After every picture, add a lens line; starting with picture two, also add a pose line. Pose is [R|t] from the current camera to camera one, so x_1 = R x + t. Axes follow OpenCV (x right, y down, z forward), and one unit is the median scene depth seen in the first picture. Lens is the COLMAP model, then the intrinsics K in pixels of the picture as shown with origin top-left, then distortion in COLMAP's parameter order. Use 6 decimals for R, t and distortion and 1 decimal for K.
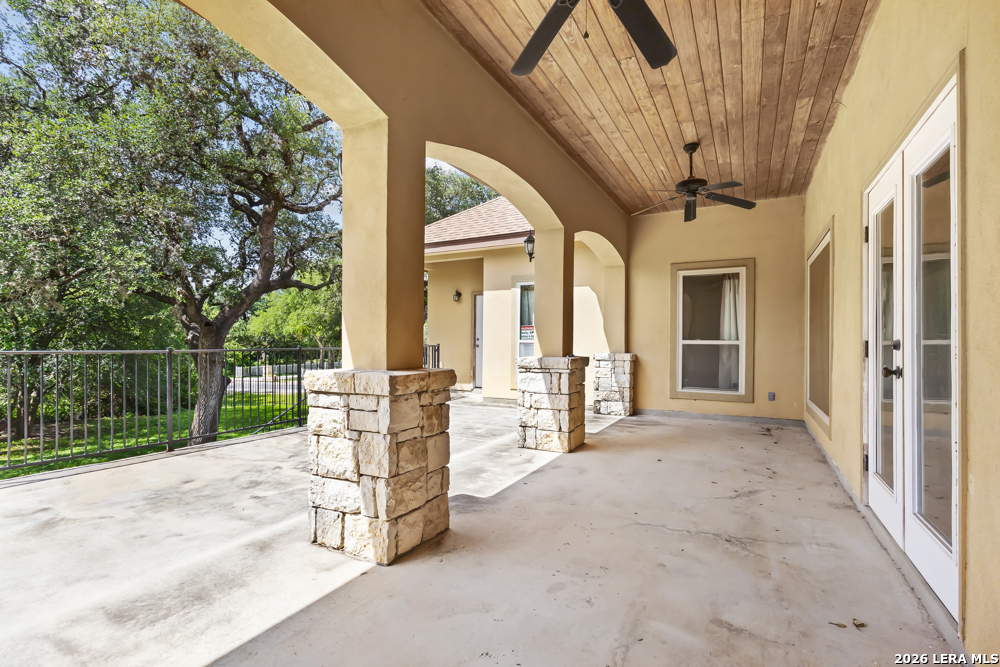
lens RADIAL K [[467.6, 0, 498.0], [0, 467.6, 340.2], [0, 0, 1]] dist [0.002391, -0.000972]
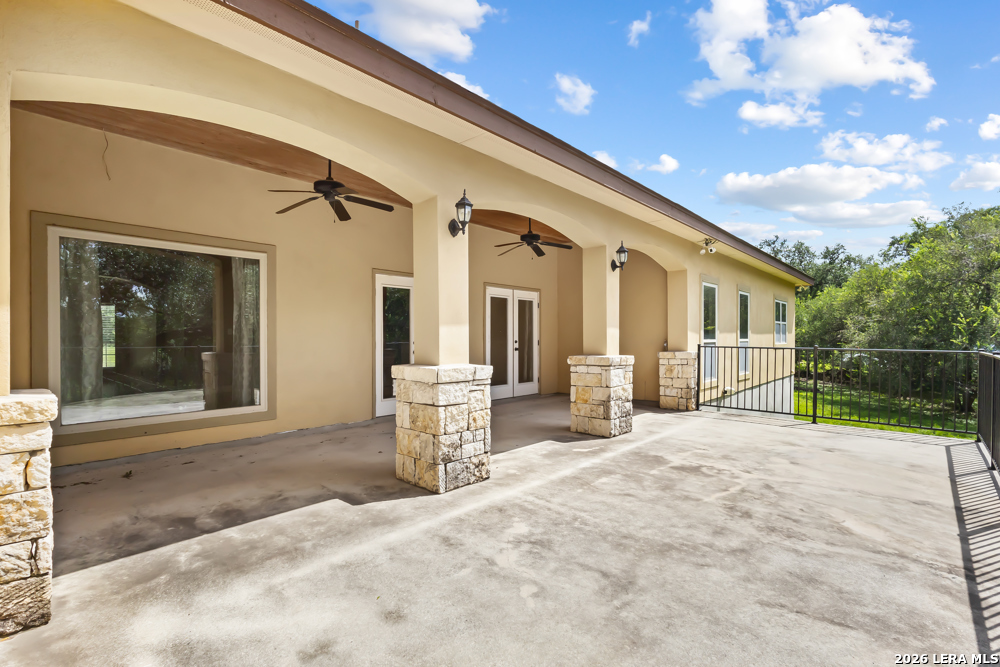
lens RADIAL K [[467.6, 0, 498.0], [0, 467.6, 340.2], [0, 0, 1]] dist [0.002391, -0.000972]
pose [[-0.972512, -0.003705, 0.232822, -0.187949], [-0.003390, 0.999993, 0.001753, -0.008883], [-0.232827, 0.000915, -0.972518, 2.127802]]
